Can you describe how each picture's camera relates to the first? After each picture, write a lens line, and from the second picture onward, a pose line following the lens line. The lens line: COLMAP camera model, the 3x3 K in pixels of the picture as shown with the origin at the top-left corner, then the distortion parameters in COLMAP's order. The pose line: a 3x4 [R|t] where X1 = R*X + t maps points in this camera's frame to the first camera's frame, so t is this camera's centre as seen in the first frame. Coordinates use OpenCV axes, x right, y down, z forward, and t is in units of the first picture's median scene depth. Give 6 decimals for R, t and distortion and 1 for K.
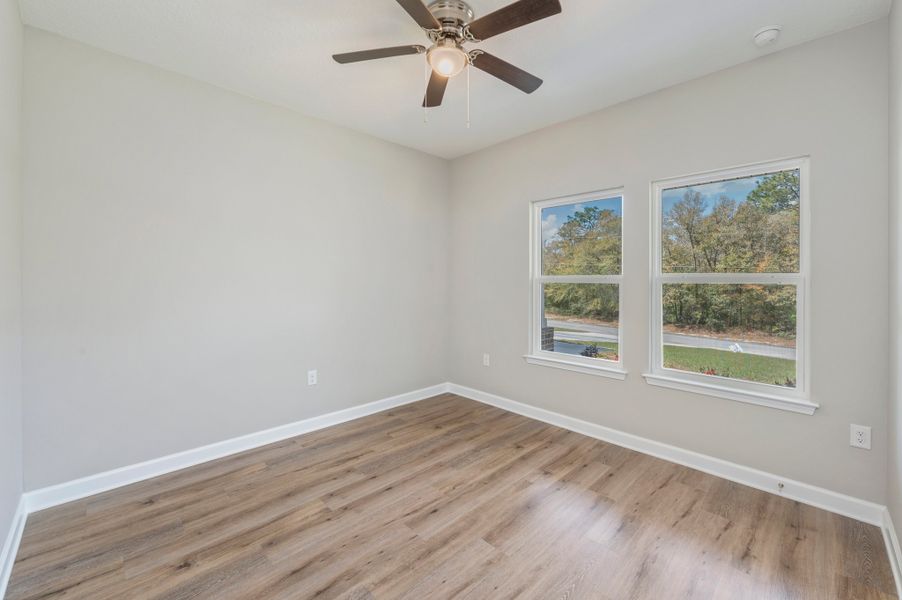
lens RADIAL K [[370.6, 0, 451.7], [0, 370.6, 280.3], [0, 0, 1]] dist [0.001434, 0.000173]
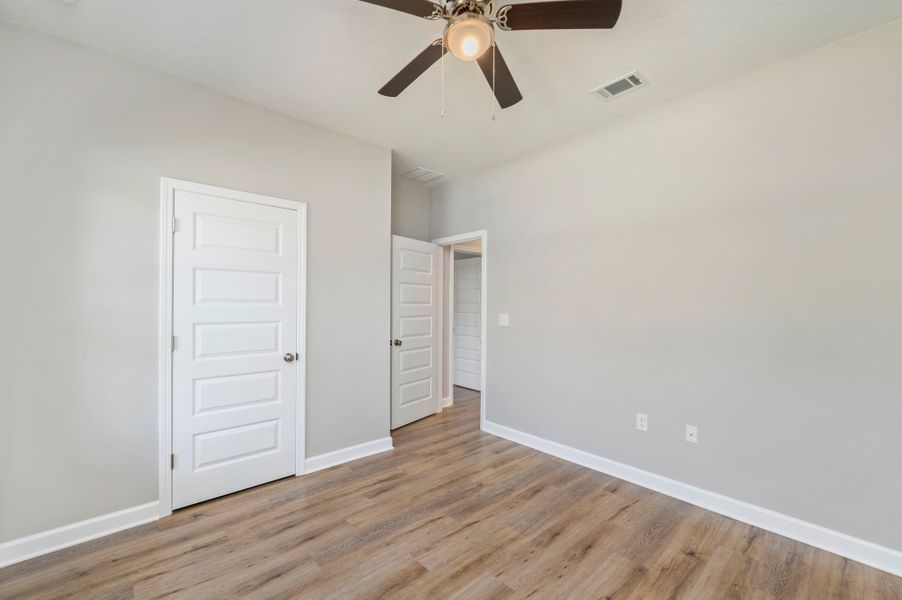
lens RADIAL K [[359.7, 0, 455.3], [0, 359.7, 312.8], [0, 0, 1]] dist [0.083915, 0.000004]
pose [[-0.999206, -0.009248, 0.038766, -0.021317], [-0.008915, 0.999922, 0.008764, 0.009397], [-0.038844, 0.008411, -0.999210, 2.058534]]
